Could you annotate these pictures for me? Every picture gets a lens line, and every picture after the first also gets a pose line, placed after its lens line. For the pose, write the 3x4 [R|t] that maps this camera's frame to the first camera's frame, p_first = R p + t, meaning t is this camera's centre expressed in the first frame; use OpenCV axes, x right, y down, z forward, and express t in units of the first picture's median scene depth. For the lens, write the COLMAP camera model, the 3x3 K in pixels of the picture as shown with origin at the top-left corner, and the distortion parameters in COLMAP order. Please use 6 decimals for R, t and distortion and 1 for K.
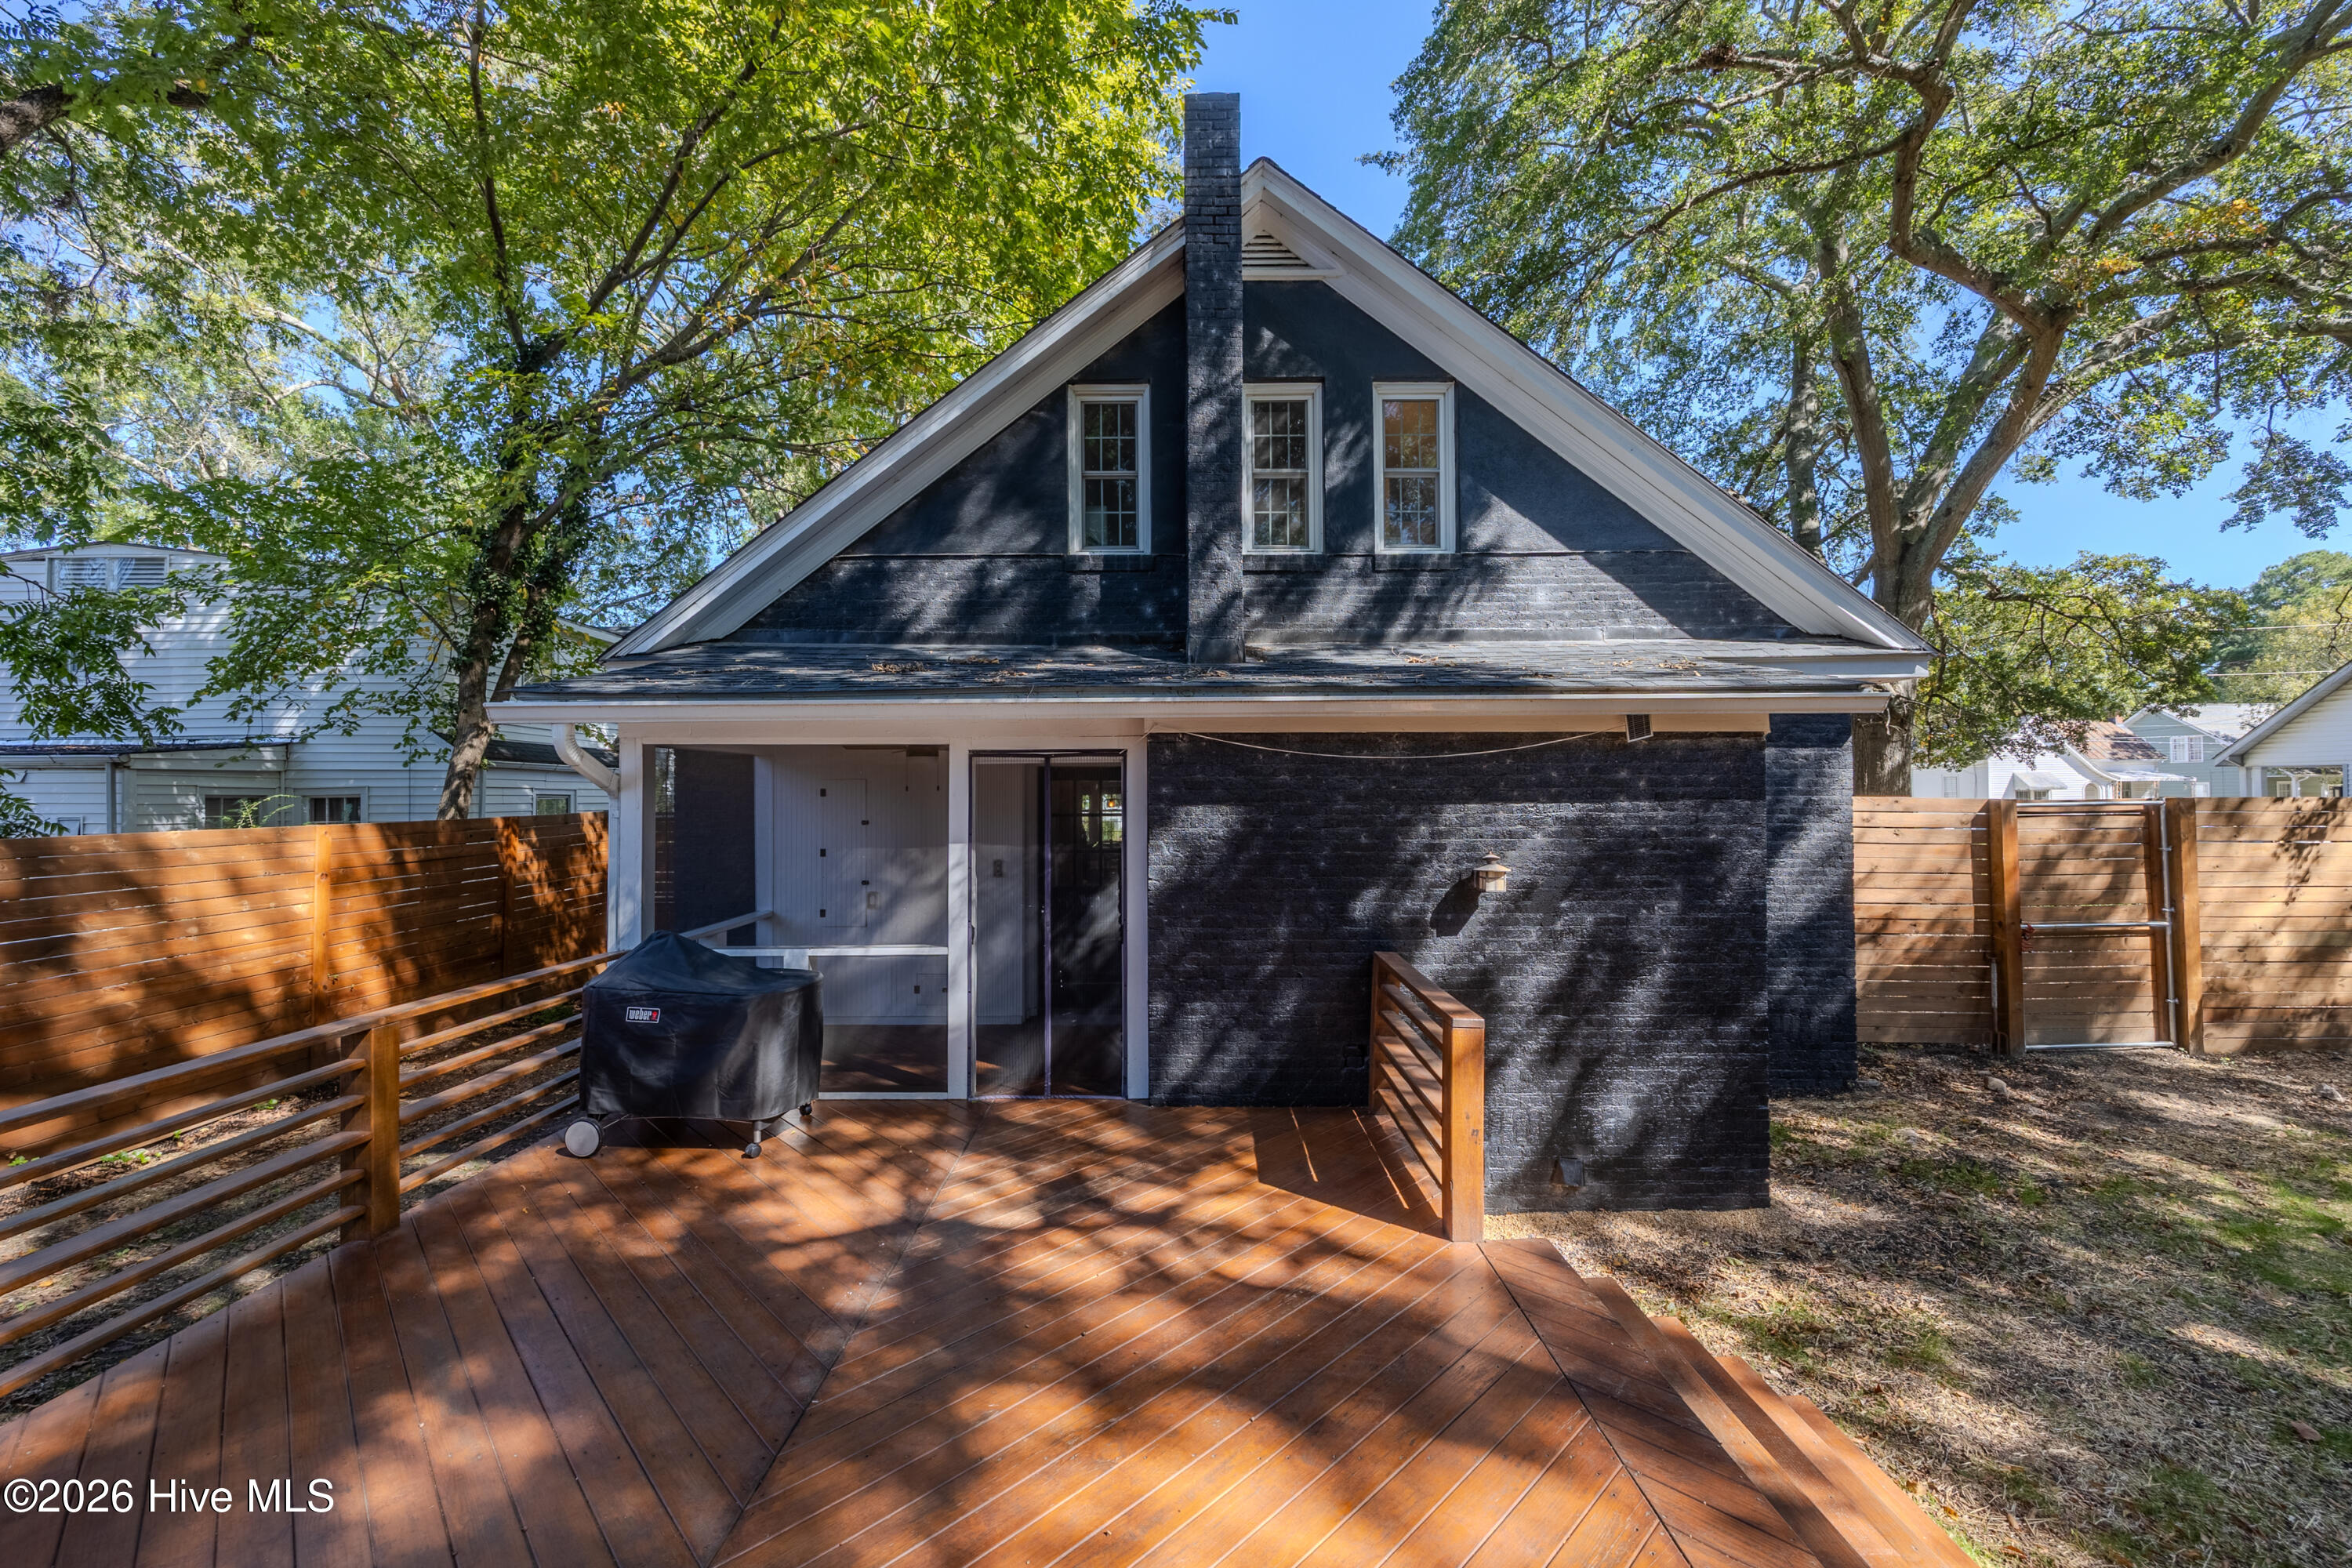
lens RADIAL K [[901.6, 0, 1167.1], [0, 901.6, 790.3], [0, 0, 1]] dist [-0.000376, -0.000168]
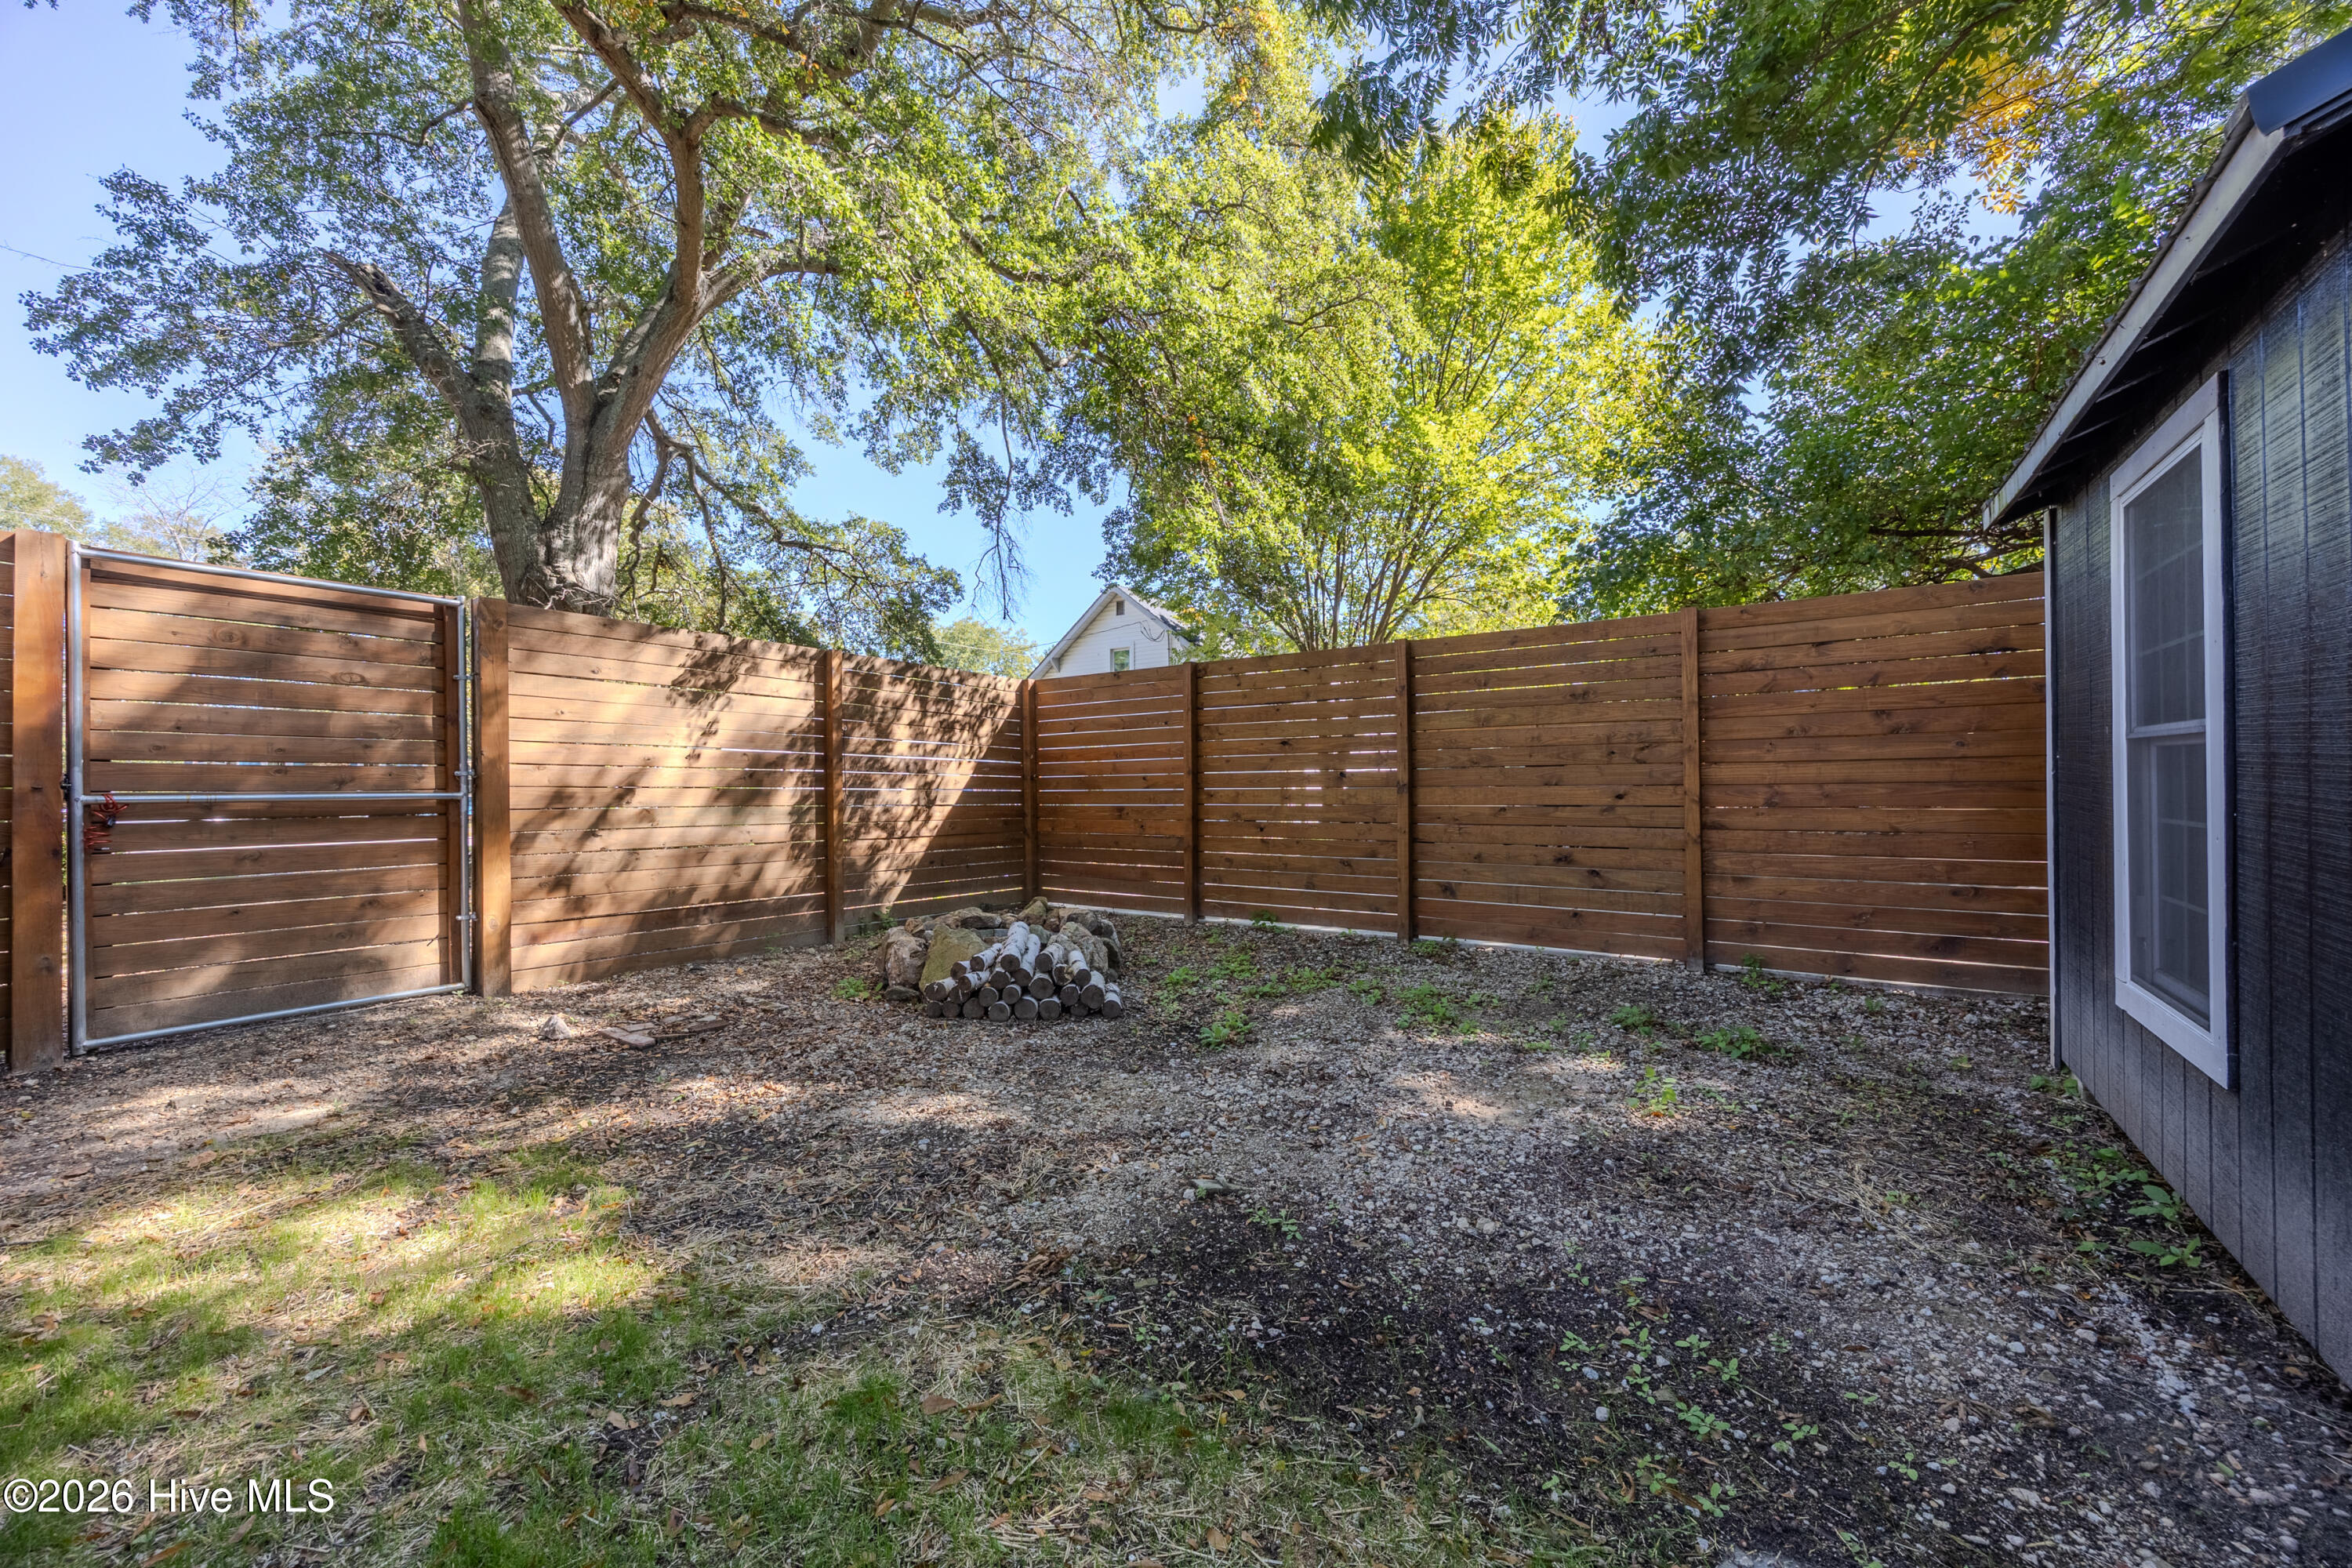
lens RADIAL K [[901.6, 0, 1167.1], [0, 901.6, 790.3], [0, 0, 1]] dist [-0.000376, -0.000168]
pose [[0.566118, -0.001058, 0.824324, 0.873559], [-0.000003, 0.999999, 0.001285, 0.145186], [-0.824324, -0.000730, 0.566117, 0.246577]]
